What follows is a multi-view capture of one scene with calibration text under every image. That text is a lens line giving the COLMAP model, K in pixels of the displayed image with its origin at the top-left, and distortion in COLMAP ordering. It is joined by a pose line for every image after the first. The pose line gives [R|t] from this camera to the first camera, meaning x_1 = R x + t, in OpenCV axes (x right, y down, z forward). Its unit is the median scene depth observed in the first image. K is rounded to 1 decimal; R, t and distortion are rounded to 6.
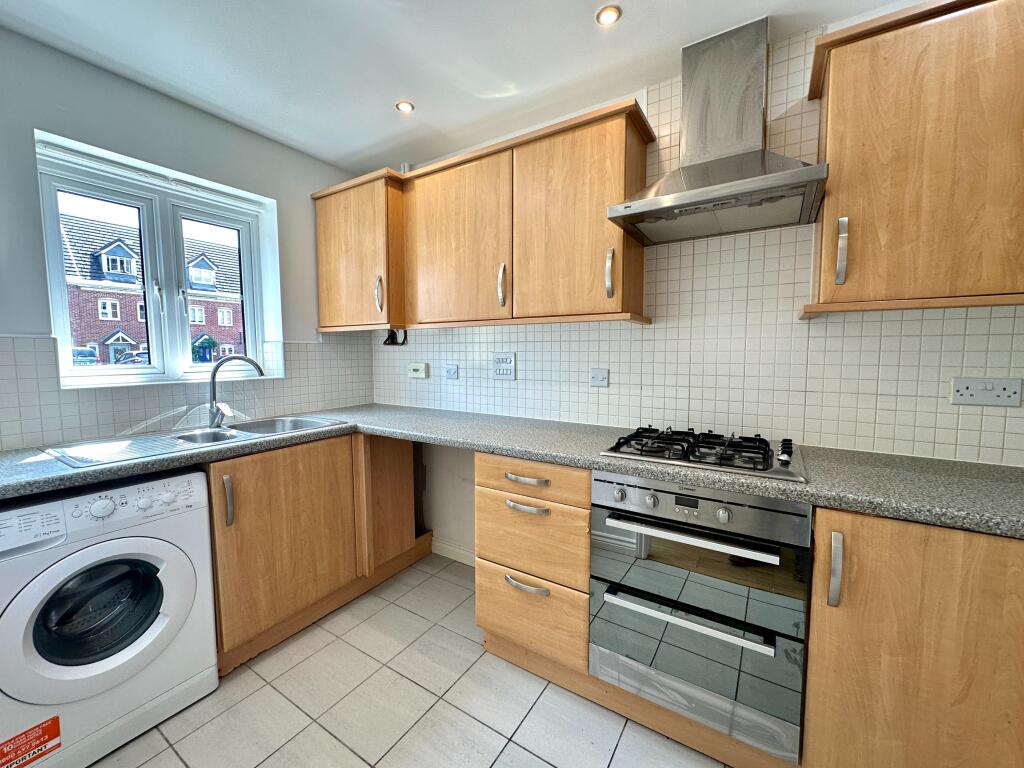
lens RADIAL K [[411.6, 0, 512.0], [0, 411.6, 384.0], [0, 0, 1]] dist [-0.001270, -0.000090]
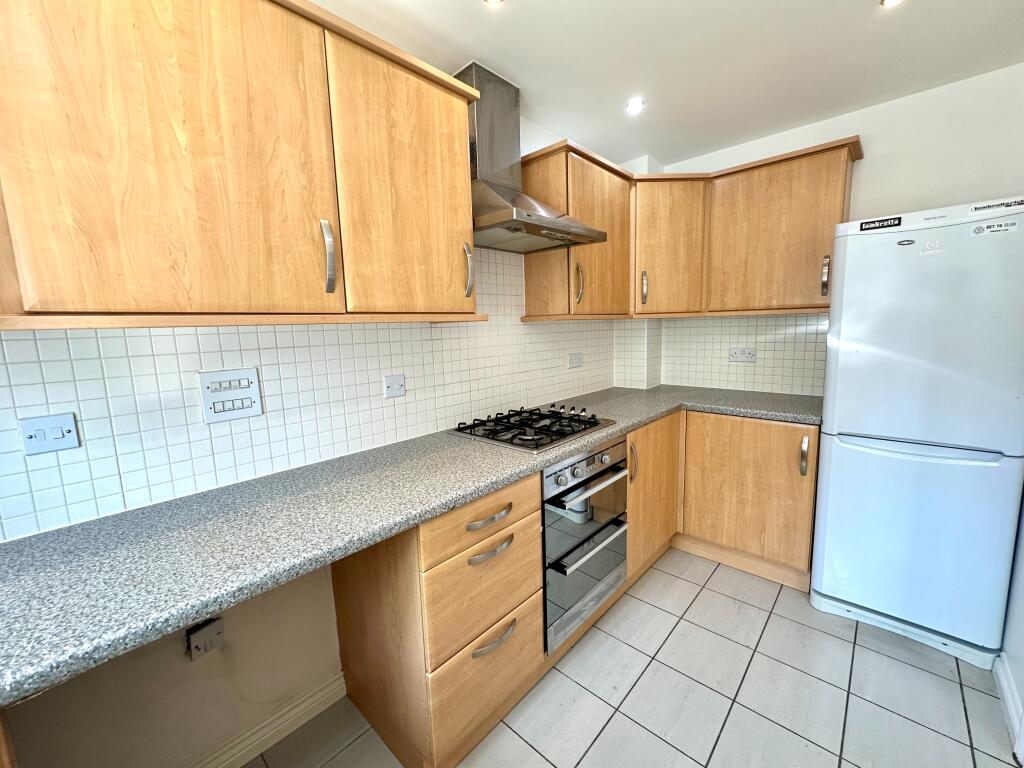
lens RADIAL K [[411.6, 0, 512.0], [0, 411.6, 384.0], [0, 0, 1]] dist [-0.001270, -0.000090]
pose [[0.173188, -0.144092, 0.974291, -0.621483], [0.106221, 0.986202, 0.126972, -0.111579], [-0.979144, 0.081500, 0.186105, 0.678026]]
